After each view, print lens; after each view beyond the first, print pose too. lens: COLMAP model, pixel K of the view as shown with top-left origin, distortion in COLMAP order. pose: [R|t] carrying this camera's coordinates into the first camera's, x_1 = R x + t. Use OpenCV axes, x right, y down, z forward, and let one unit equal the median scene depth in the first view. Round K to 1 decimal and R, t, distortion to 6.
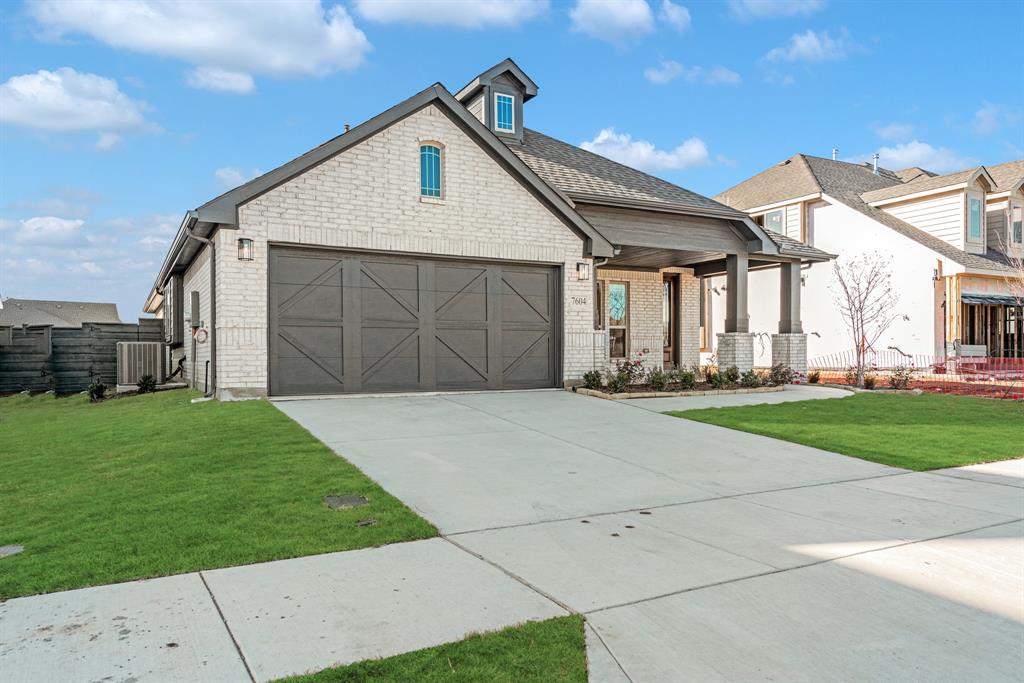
lens RADIAL K [[689.9, 0, 511.1], [0, 689.9, 337.3], [0, 0, 1]] dist [0.009438, 0.000960]
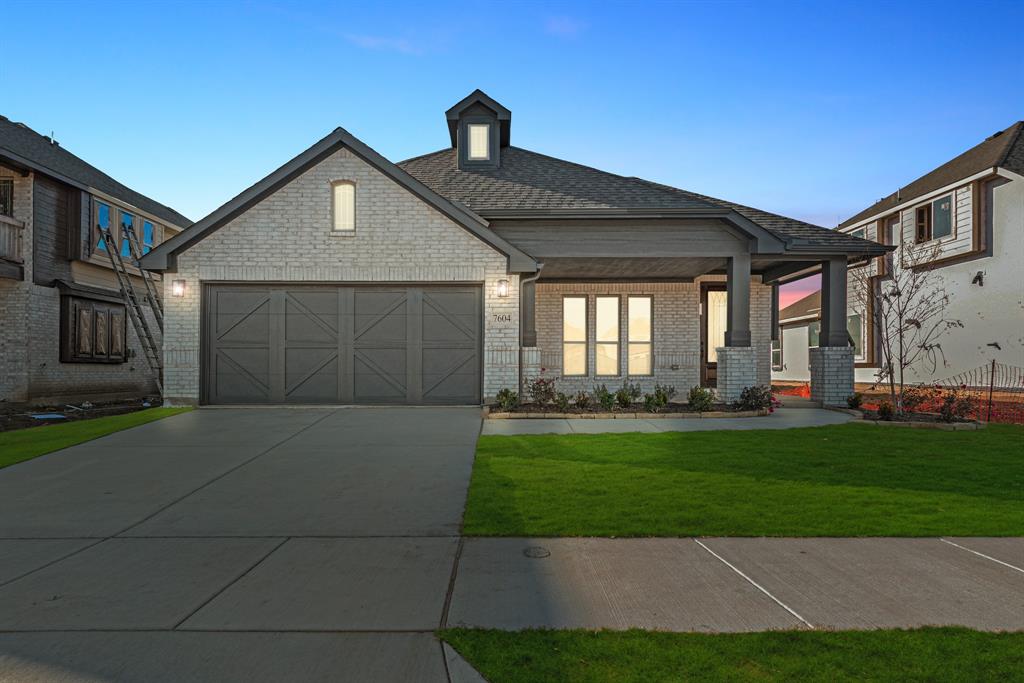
lens RADIAL K [[596.2, 0, 512.0], [0, 596.2, 348.9], [0, 0, 1]] dist [0.004727, 0.001408]
pose [[0.883396, -0.012477, -0.468461, 0.557388], [0.010014, 0.999920, -0.007748, -0.001400], [0.468520, 0.002153, 0.883450, 0.267758]]
